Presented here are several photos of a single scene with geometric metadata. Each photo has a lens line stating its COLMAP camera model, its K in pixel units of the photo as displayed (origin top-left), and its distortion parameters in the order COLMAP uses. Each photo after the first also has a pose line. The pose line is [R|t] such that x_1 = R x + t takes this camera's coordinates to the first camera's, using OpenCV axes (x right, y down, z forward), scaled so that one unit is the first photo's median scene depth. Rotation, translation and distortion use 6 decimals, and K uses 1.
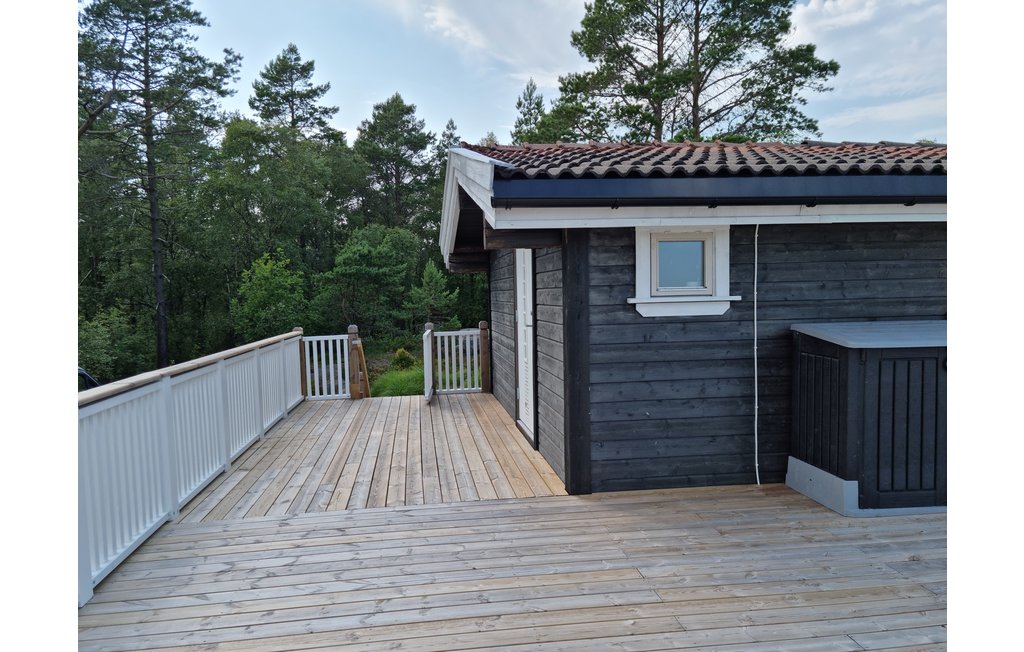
lens RADIAL K [[705.3, 0, 512.0], [0, 705.3, 326.0], [0, 0, 1]] dist [0.007401, 0.001965]
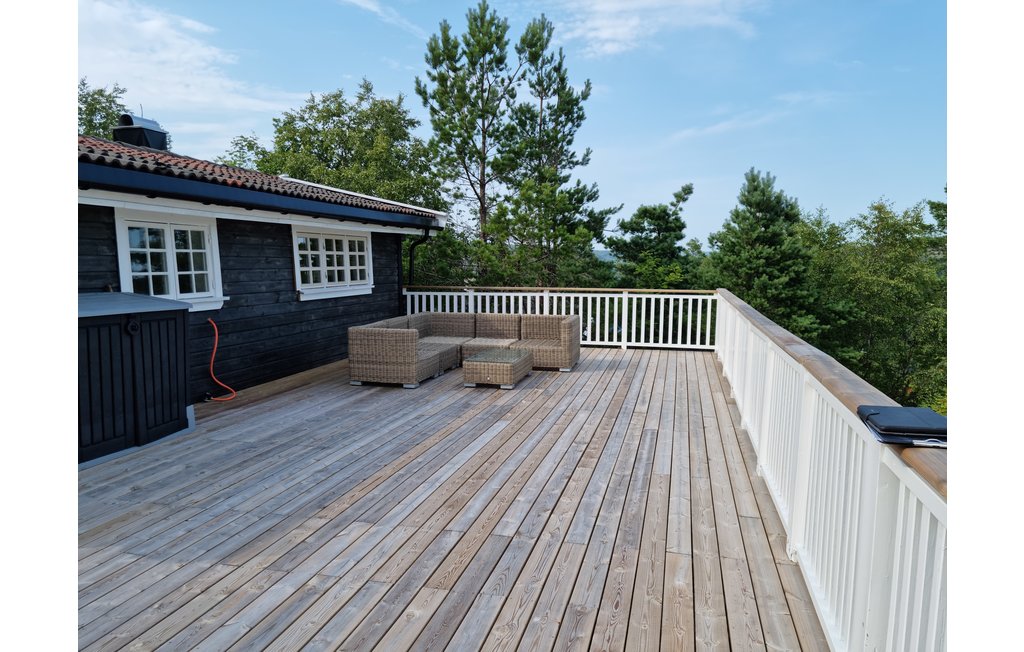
lens RADIAL K [[705.3, 0, 512.0], [0, 705.3, 326.0], [0, 0, 1]] dist [0.007401, 0.001965]
pose [[0.360599, -0.054579, 0.931123, -0.357646], [0.025968, 0.998487, 0.048471, 0.011291], [-0.932359, 0.006701, 0.361470, -0.044130]]
